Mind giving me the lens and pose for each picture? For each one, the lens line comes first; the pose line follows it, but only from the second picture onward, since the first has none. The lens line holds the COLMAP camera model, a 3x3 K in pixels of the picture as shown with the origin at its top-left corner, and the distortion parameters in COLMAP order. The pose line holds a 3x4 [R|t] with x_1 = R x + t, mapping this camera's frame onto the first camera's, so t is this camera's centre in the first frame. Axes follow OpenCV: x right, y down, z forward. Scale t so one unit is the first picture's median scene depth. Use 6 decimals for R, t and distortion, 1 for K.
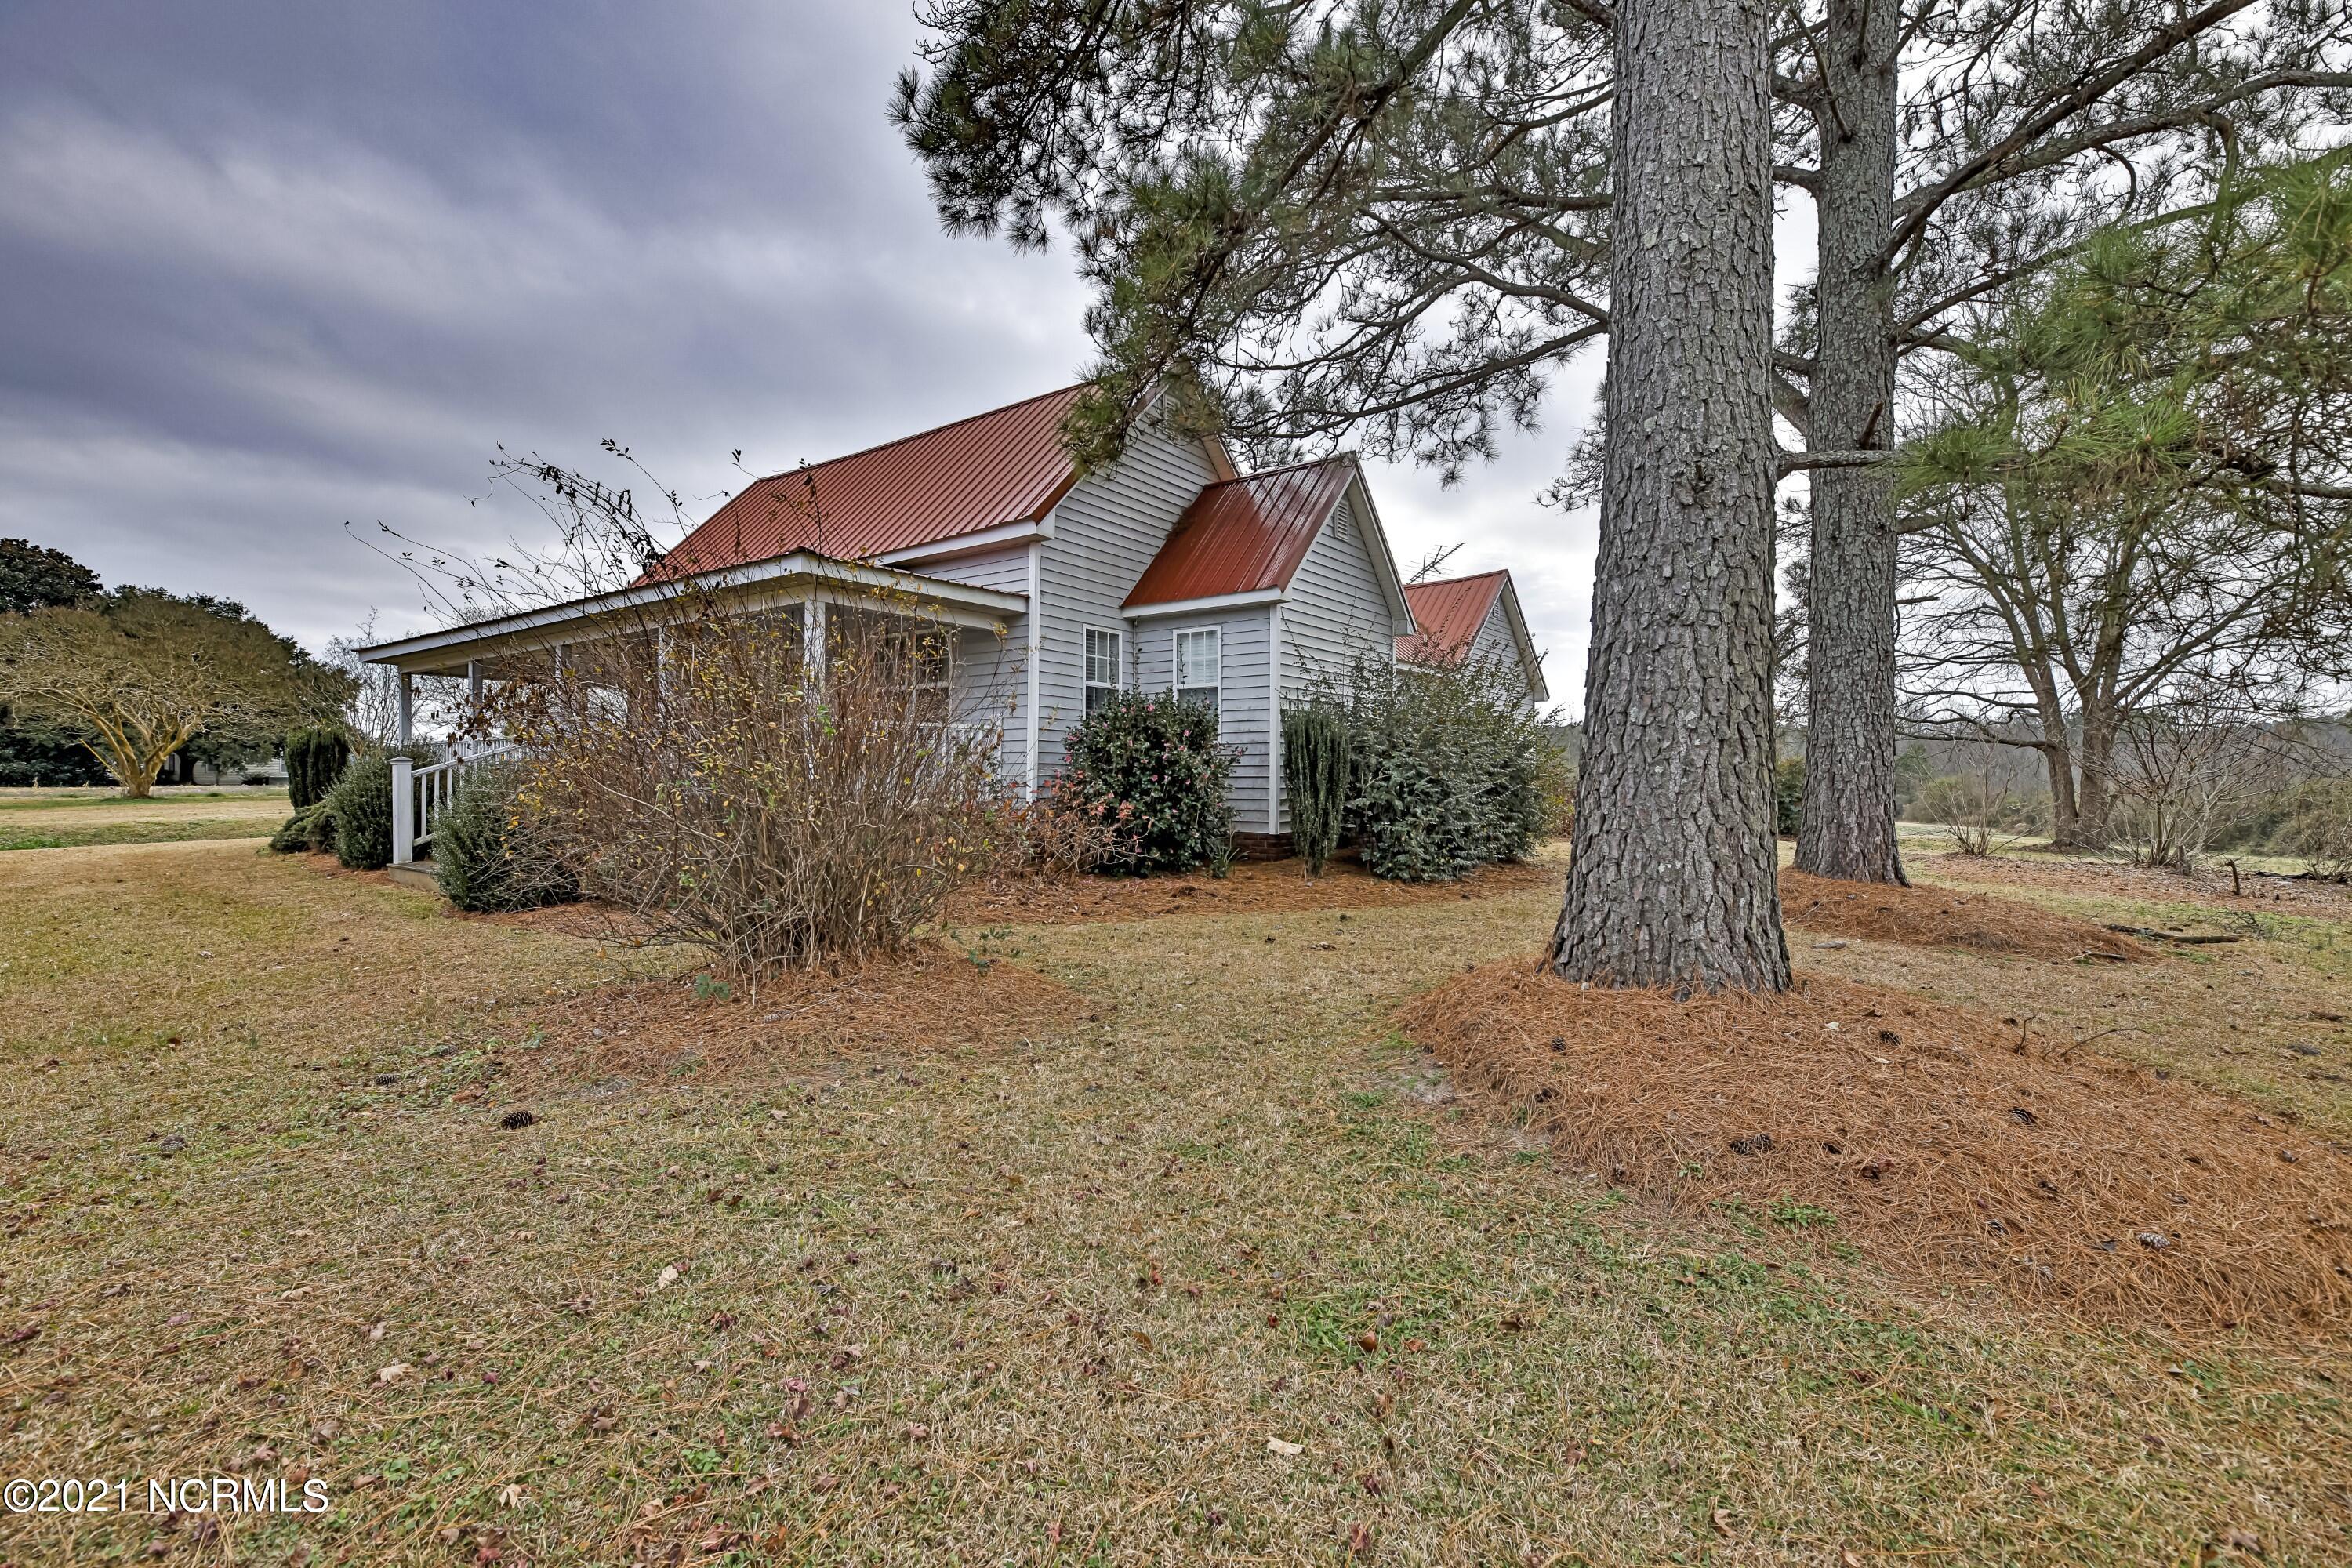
lens RADIAL K [[999.9, 0, 1170.4], [0, 999.9, 781.8], [0, 0, 1]] dist [-0.005014, 0.000648]
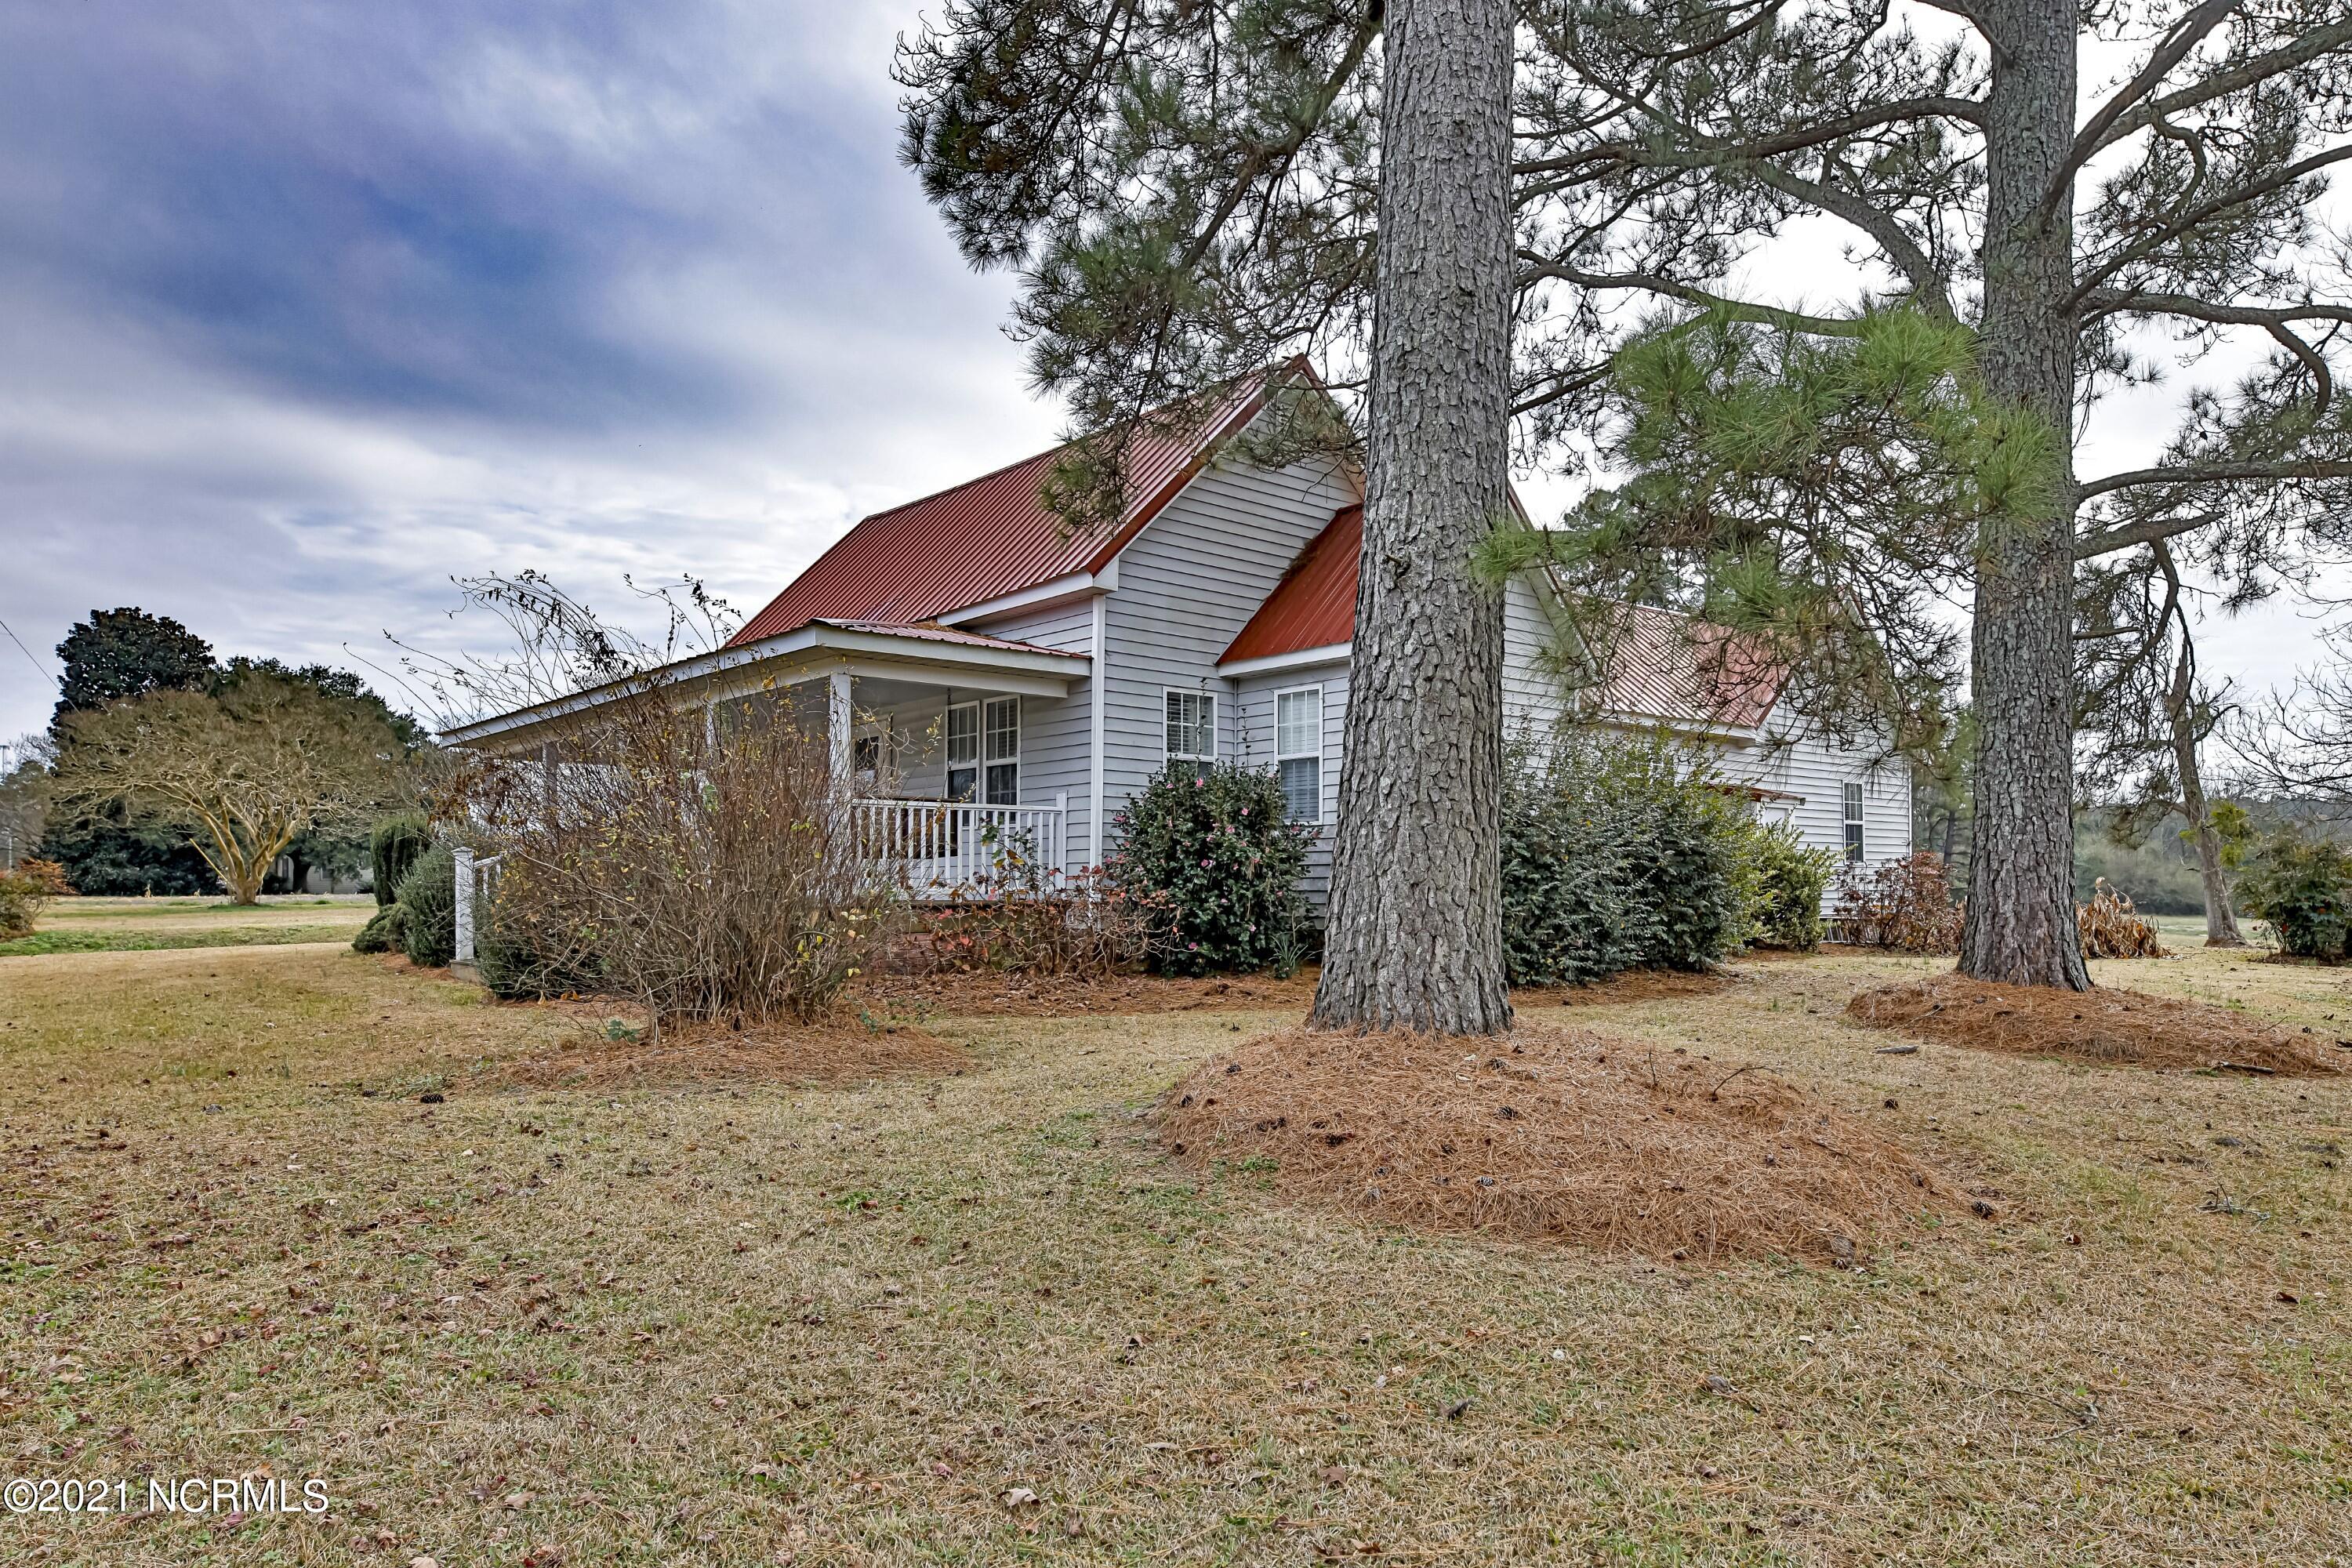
lens RADIAL K [[1473.6, 0, 1276.5], [0, 1473.6, 882.3], [0, 0, 1]] dist [-0.002500, -0.002900]
pose [[0.980616, -0.002873, -0.195918, 0.266992], [0.001279, 0.999965, -0.008263, 0.021247], [0.195935, 0.007852, 0.980585, -0.226698]]
